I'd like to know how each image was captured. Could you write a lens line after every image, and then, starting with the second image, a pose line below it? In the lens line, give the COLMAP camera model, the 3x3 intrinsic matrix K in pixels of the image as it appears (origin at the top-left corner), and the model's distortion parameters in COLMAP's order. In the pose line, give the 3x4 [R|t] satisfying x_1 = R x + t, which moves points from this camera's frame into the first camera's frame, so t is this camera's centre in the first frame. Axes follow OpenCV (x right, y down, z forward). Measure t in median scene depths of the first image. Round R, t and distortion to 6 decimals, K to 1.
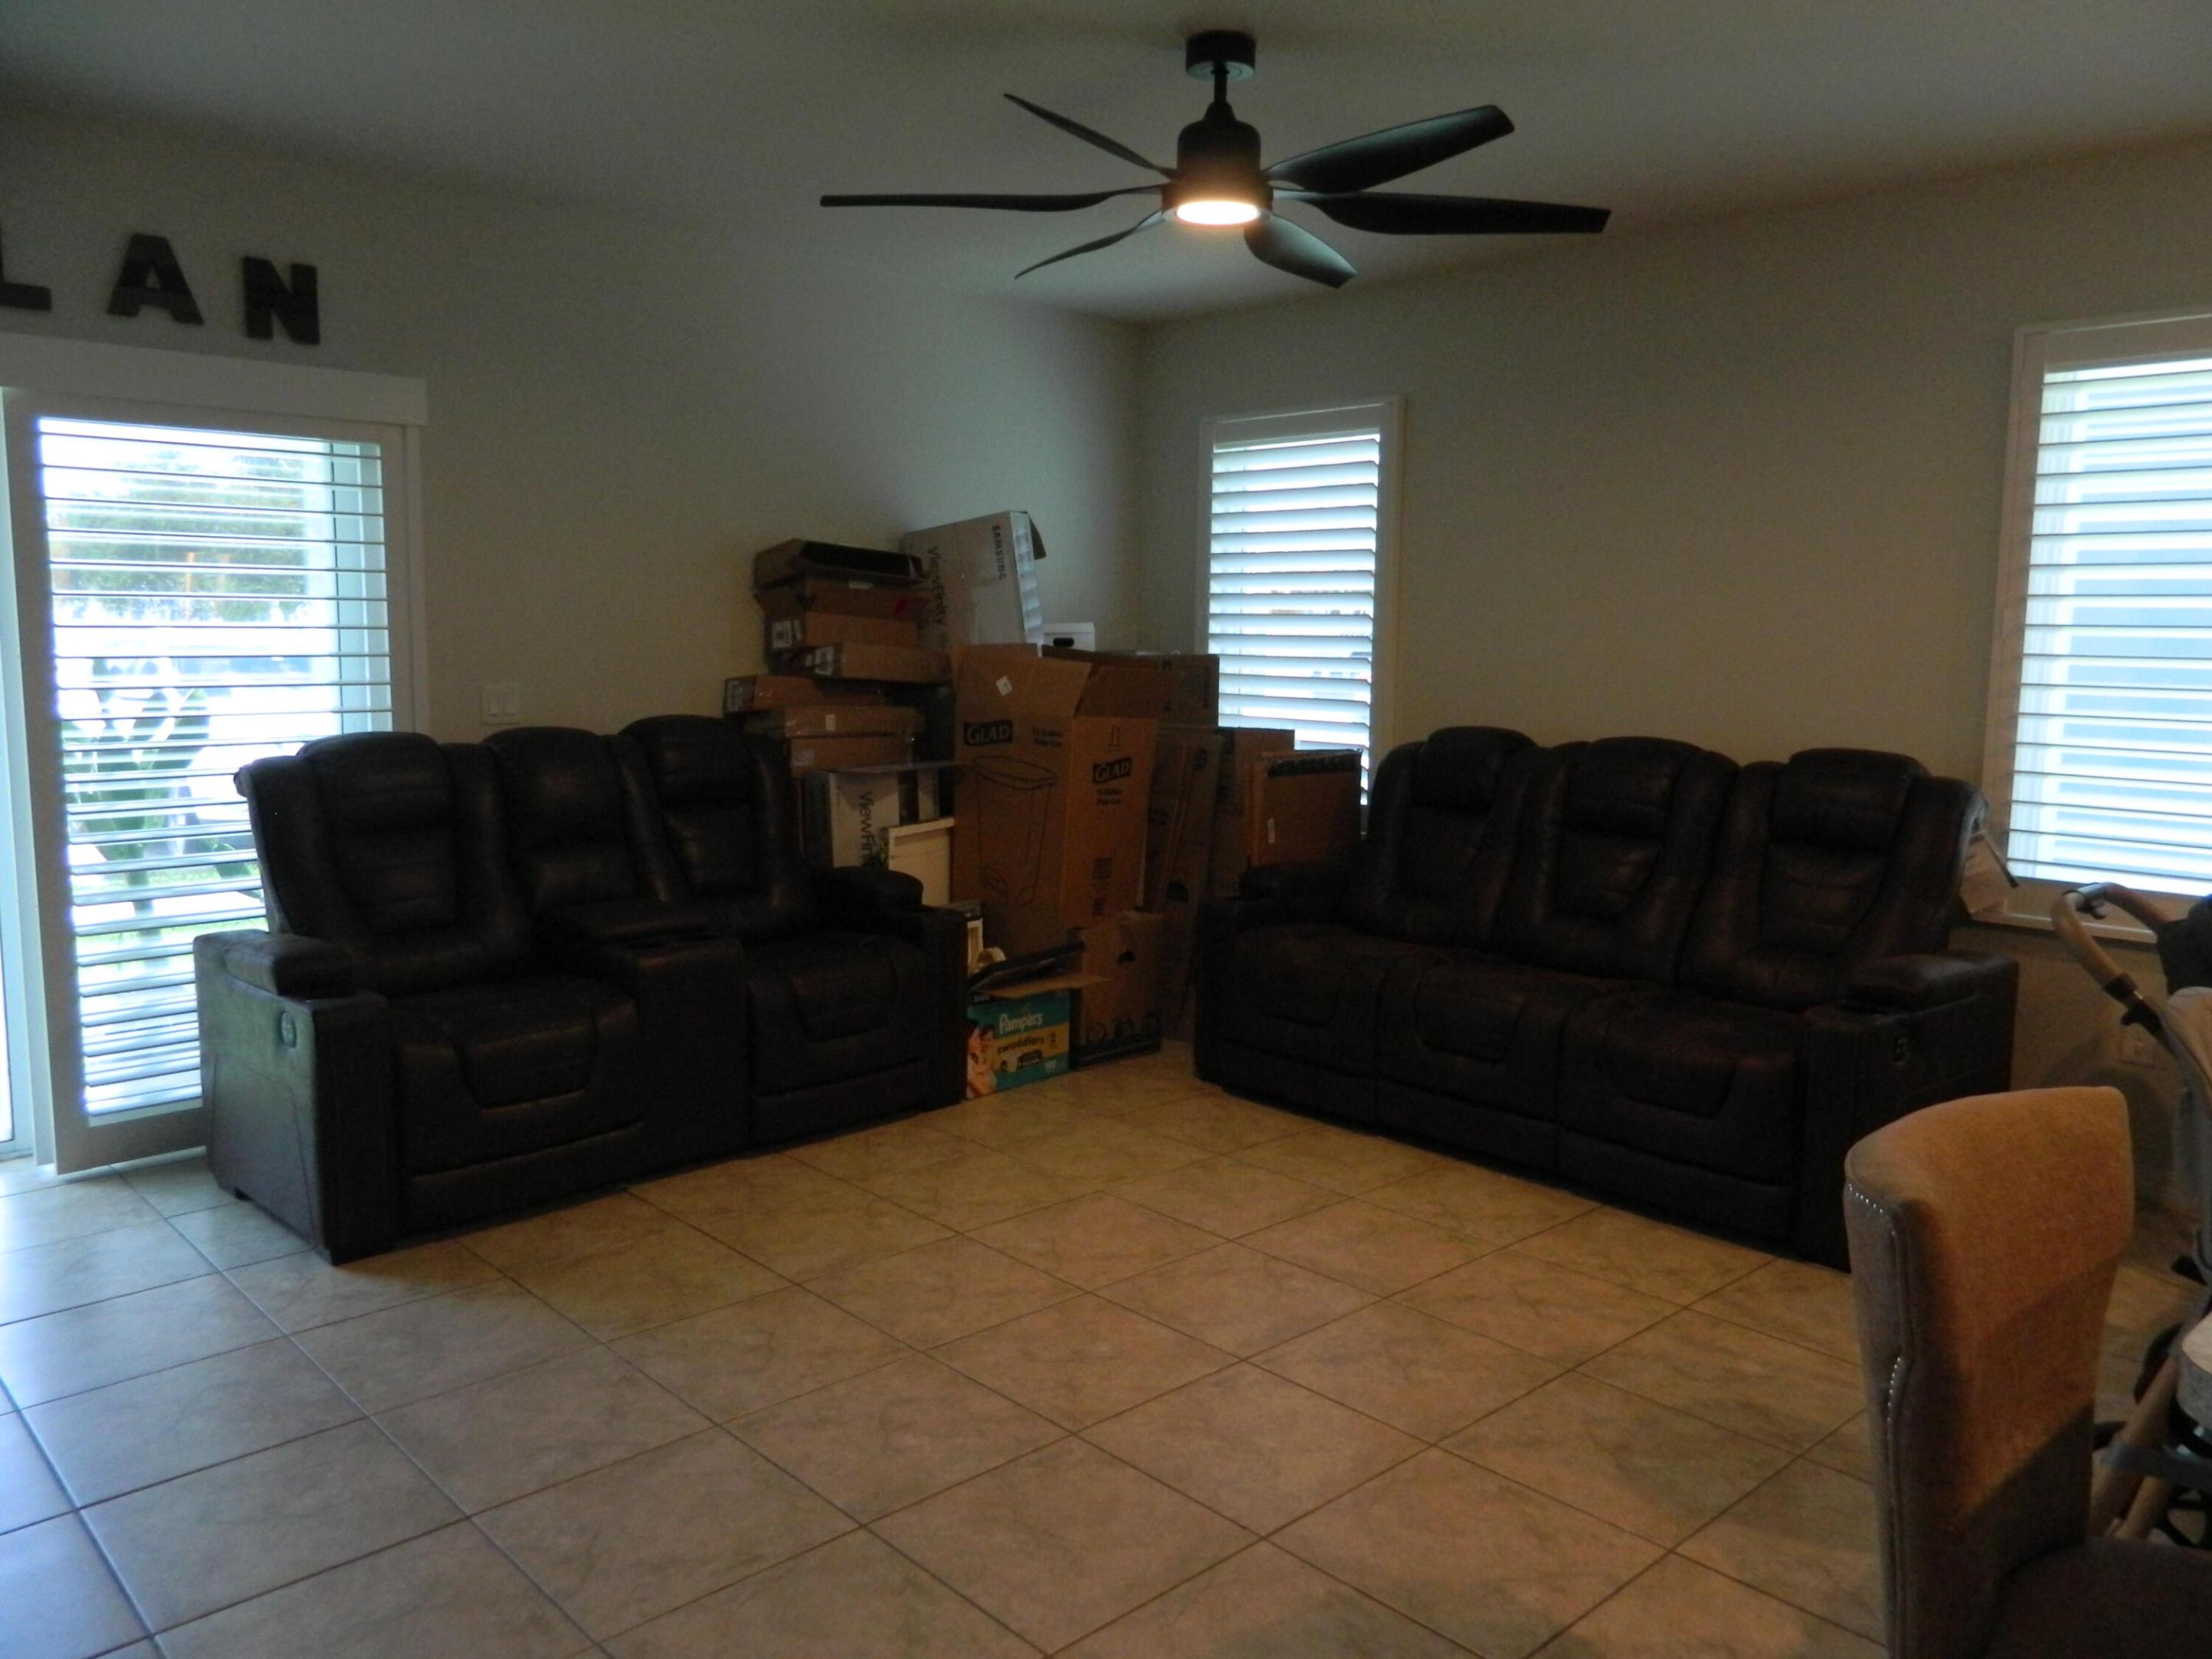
lens RADIAL K [[1665.9, 0, 1118.7], [0, 1665.9, 815.4], [0, 0, 1]] dist [0.041147, -0.025614]
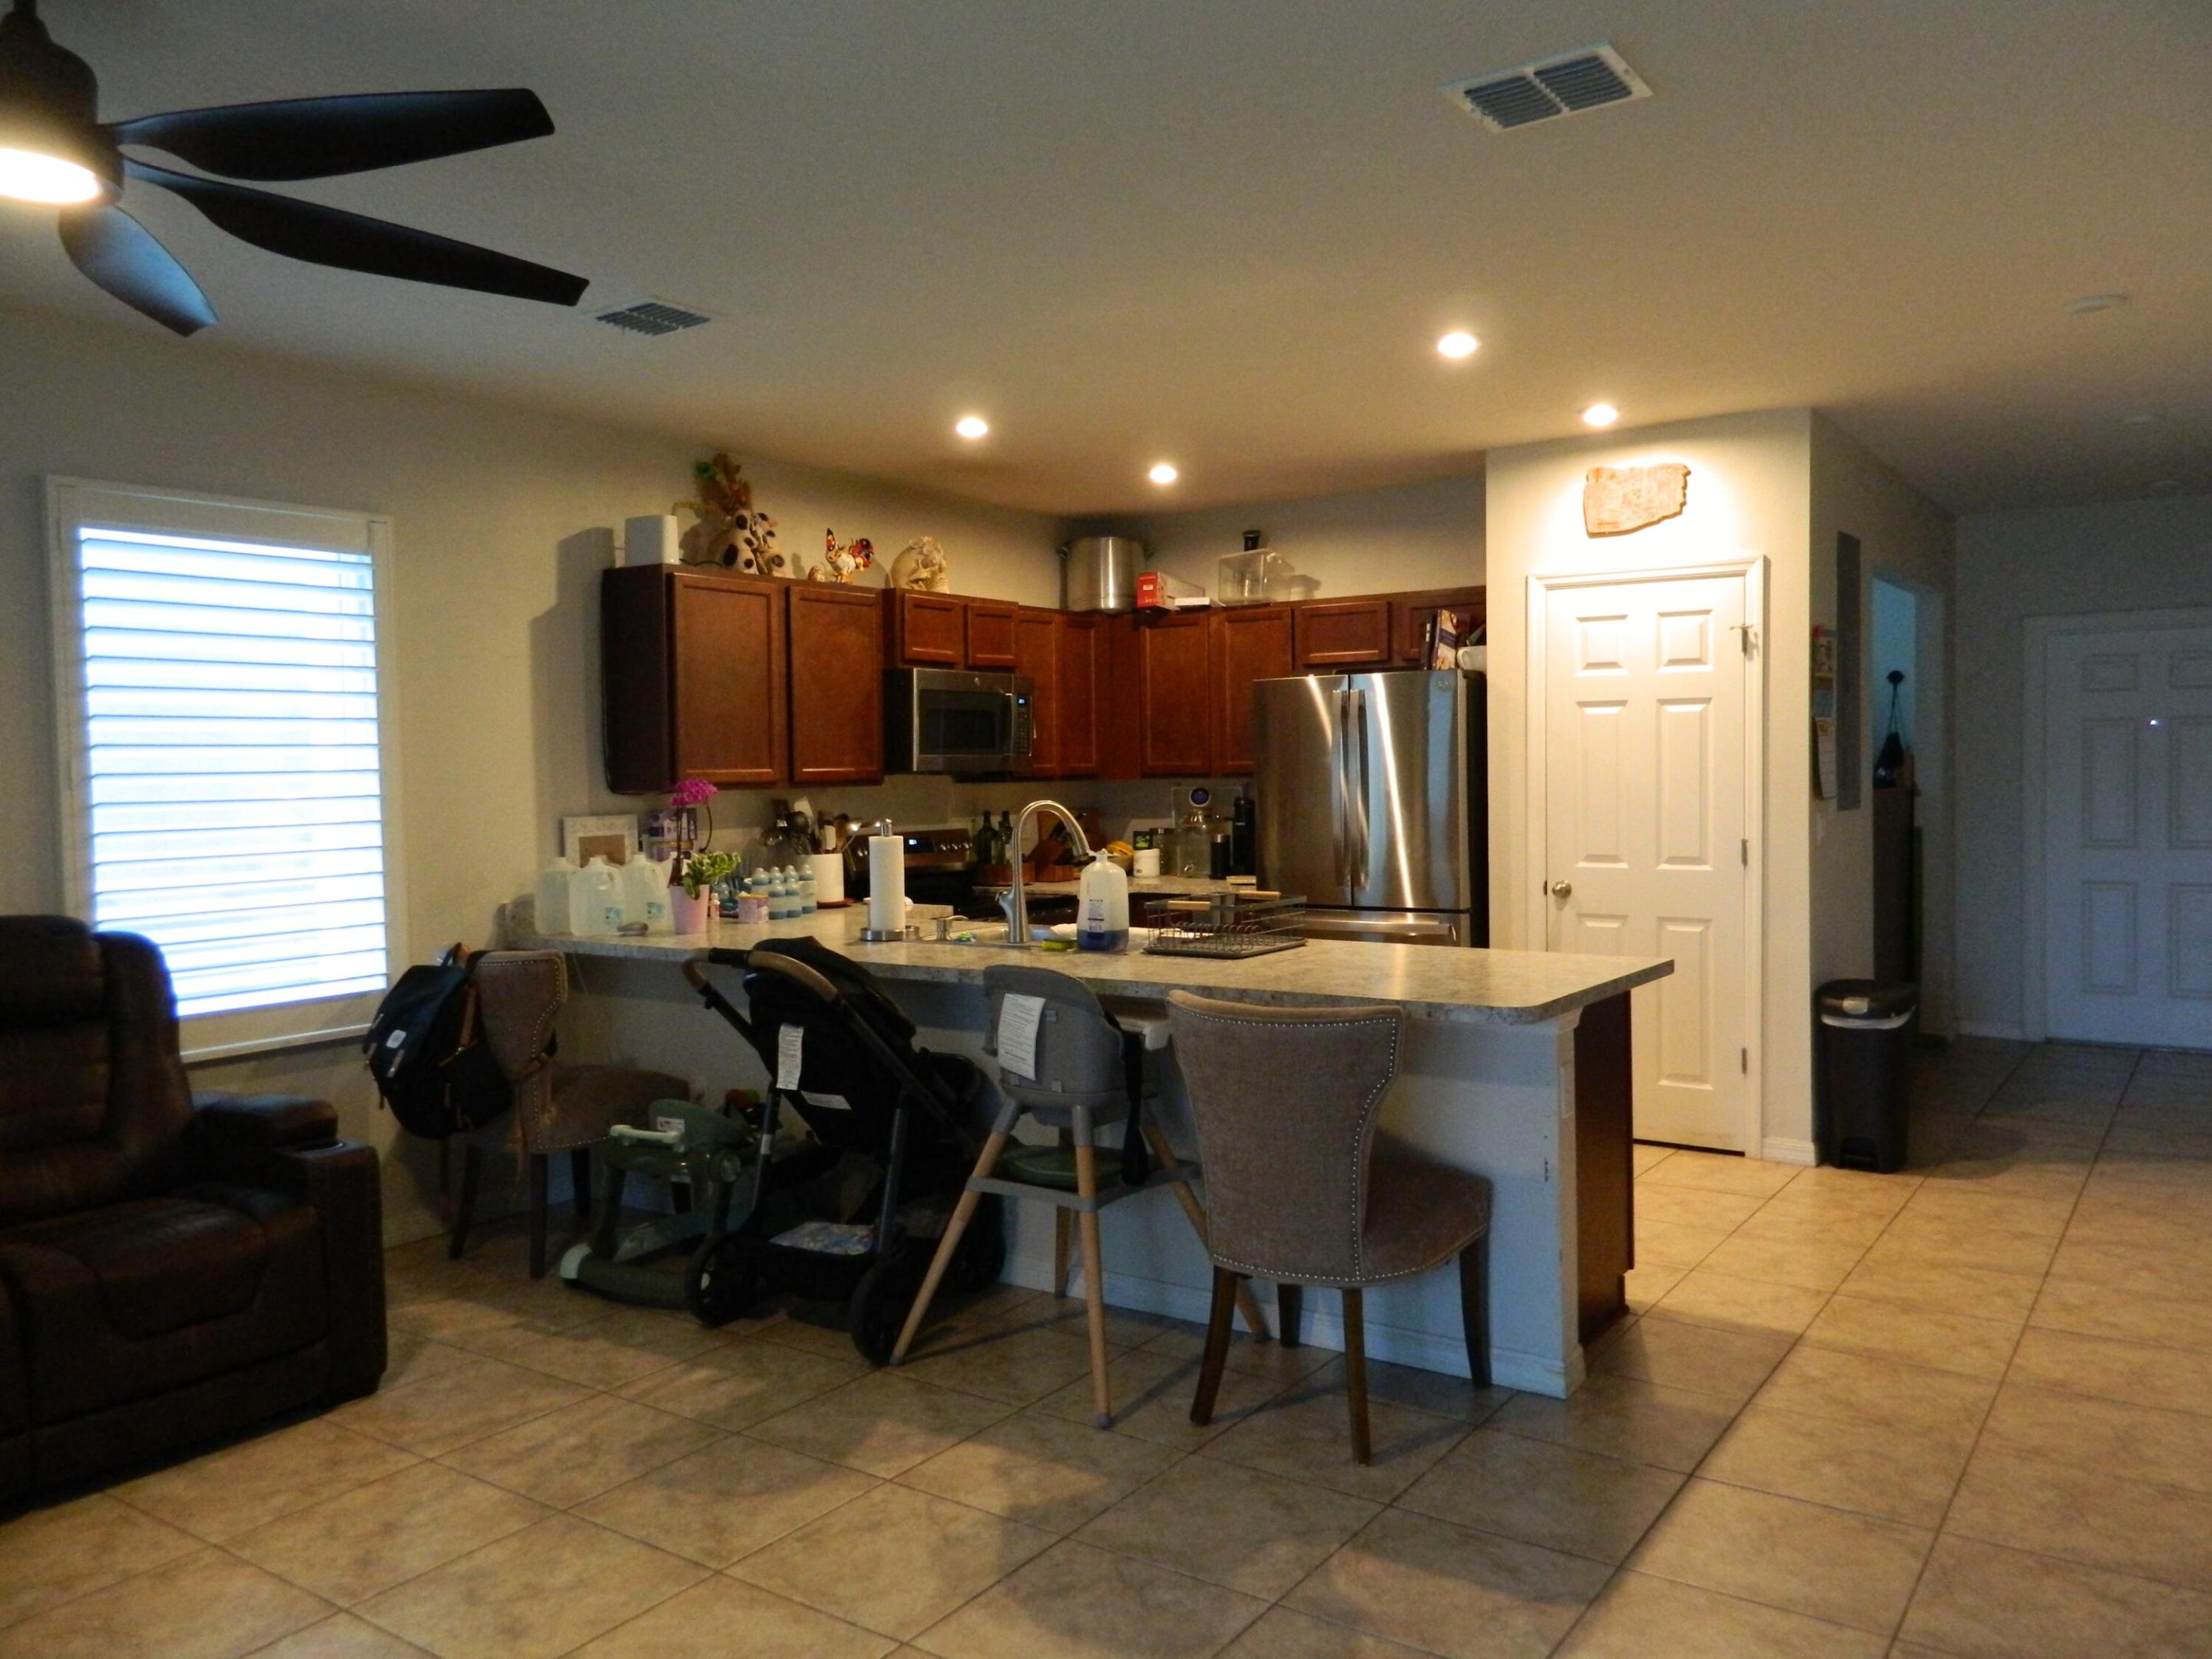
lens RADIAL K [[1665.9, 0, 1116.7], [0, 1665.9, 830.8], [0, 0, 1]] dist [0.041147, -0.025614]
pose [[-0.207359, -0.048024, 0.977085, -0.728675], [0.128222, 0.988843, 0.075814, -0.100403], [-0.969825, 0.141004, -0.198888, 0.789285]]
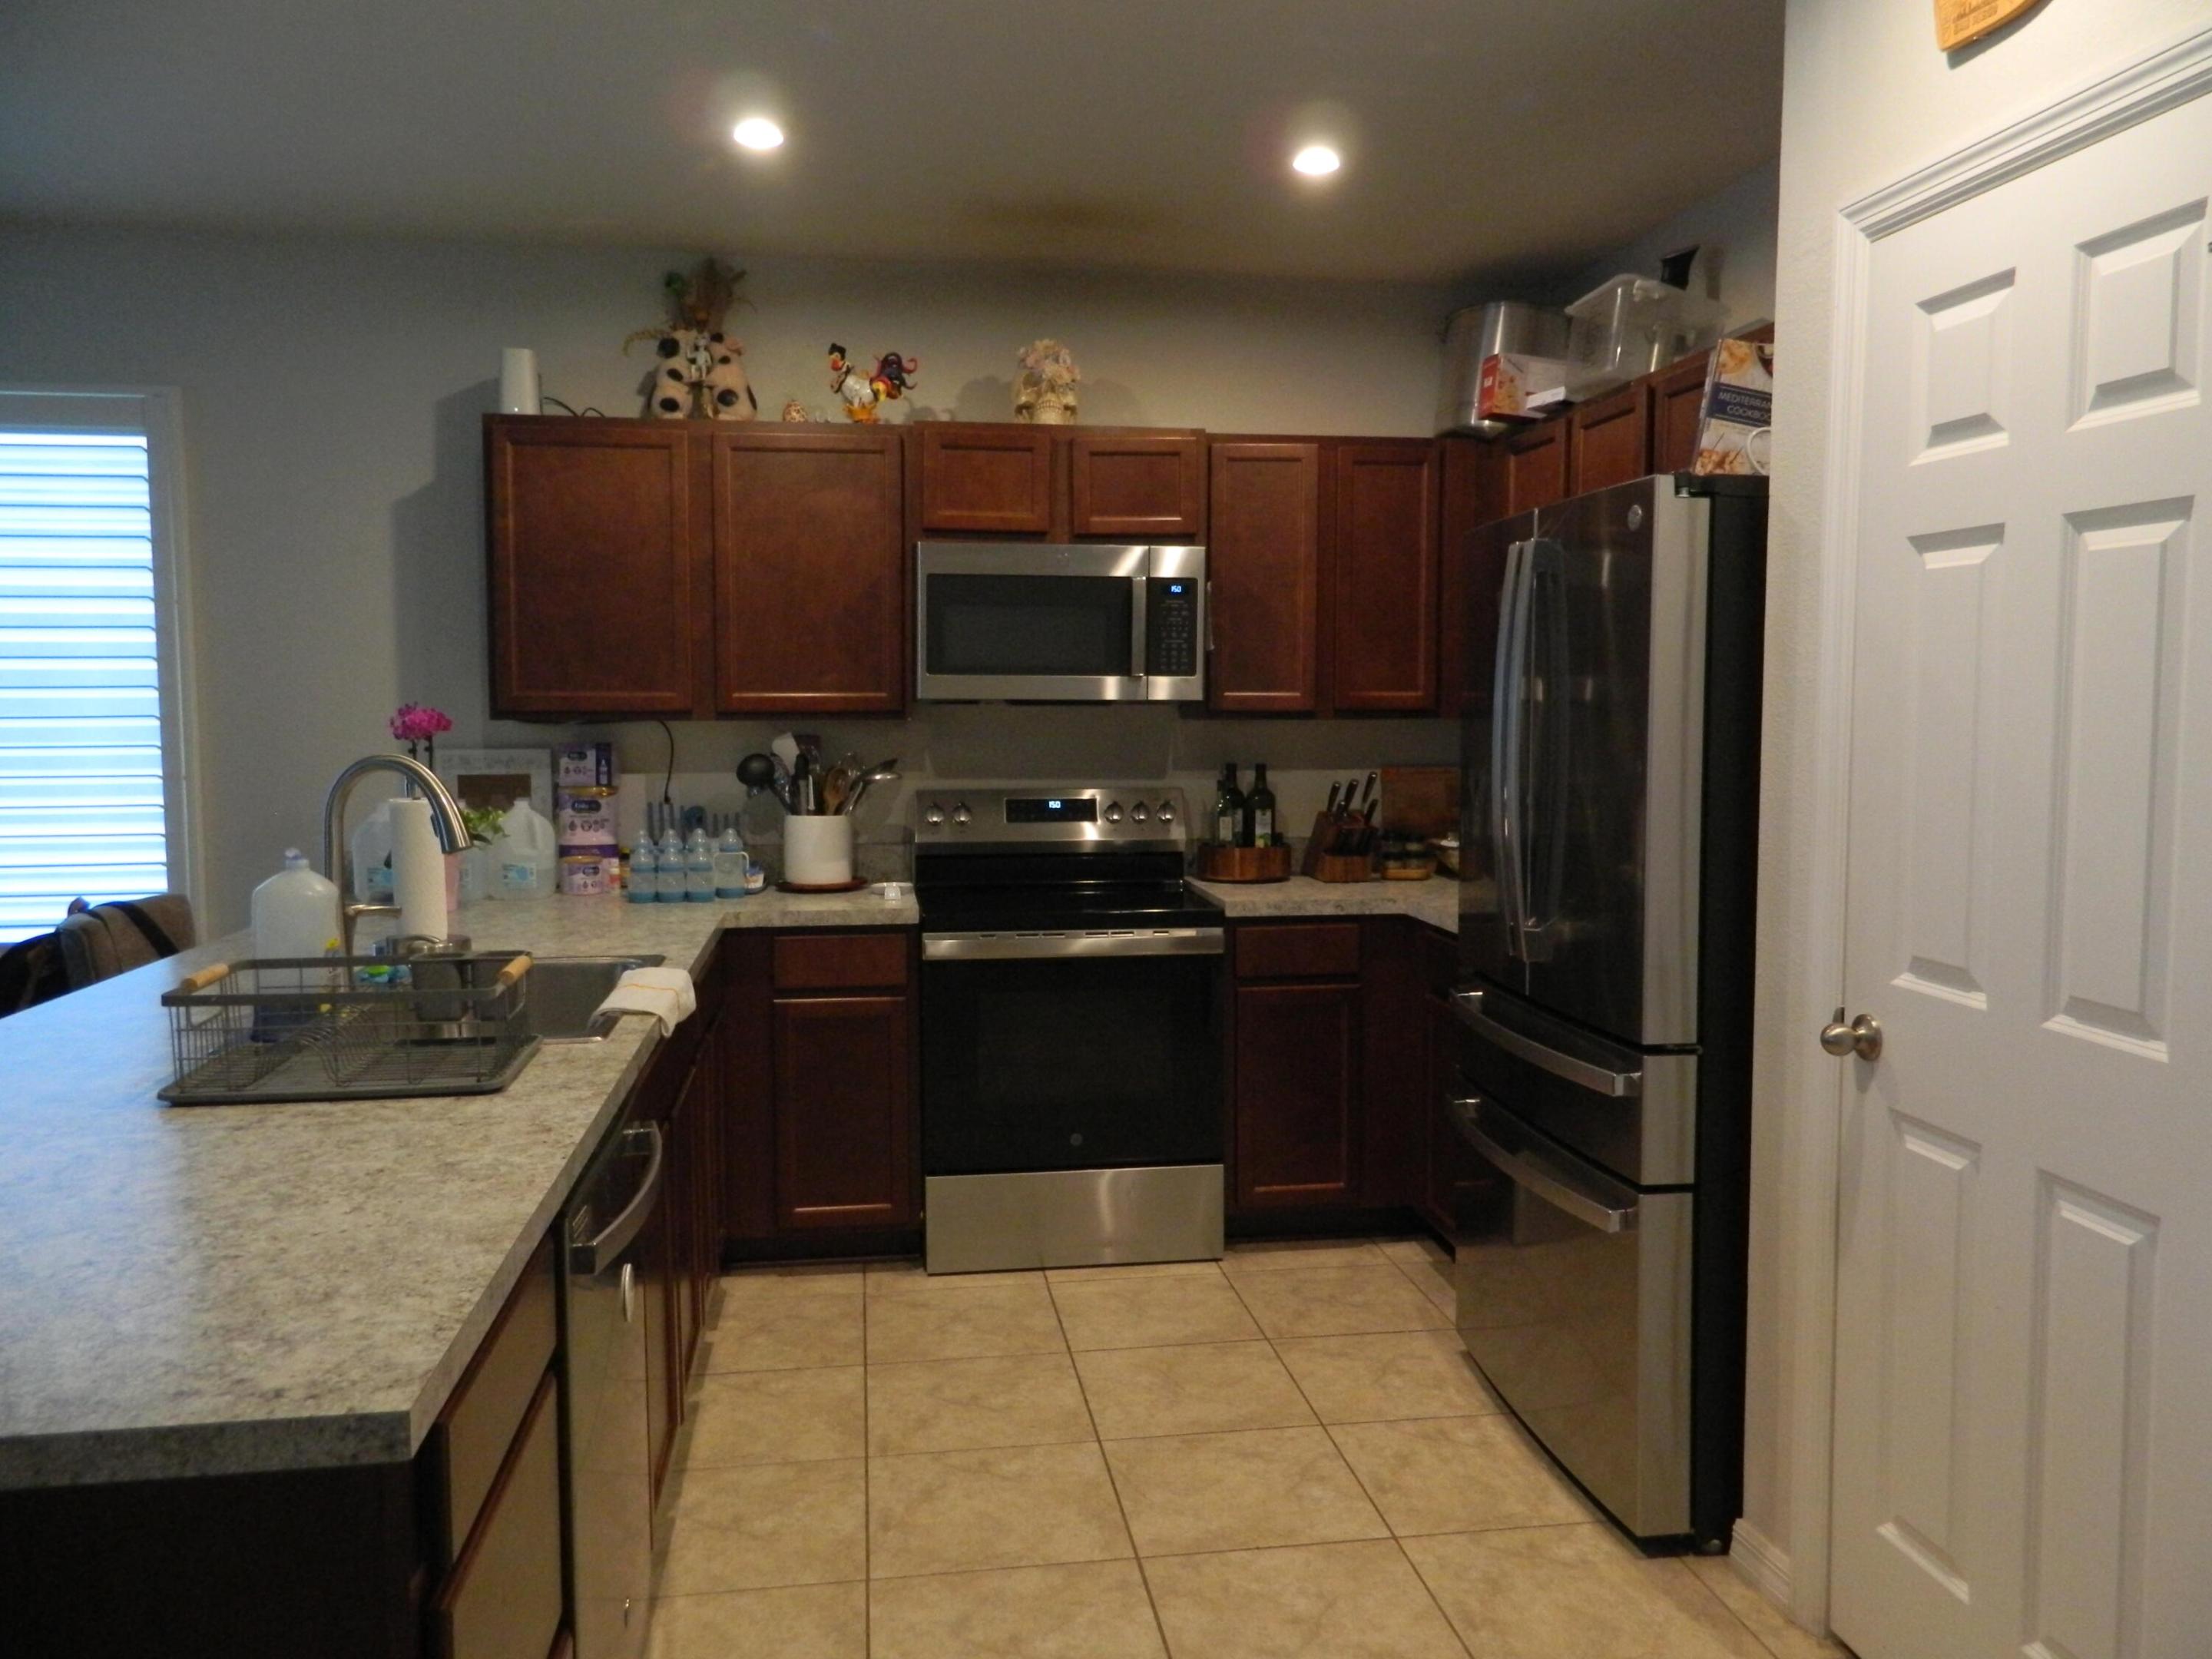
lens RADIAL K [[1665.9, 0, 1097.9], [0, 1665.9, 836.2], [0, 0, 1]] dist [0.041147, -0.025614]
pose [[0.580150, -0.079843, 0.810587, -0.199415], [0.103383, 0.994353, 0.023951, -0.026264], [-0.807922, 0.069906, 0.585128, 0.233814]]
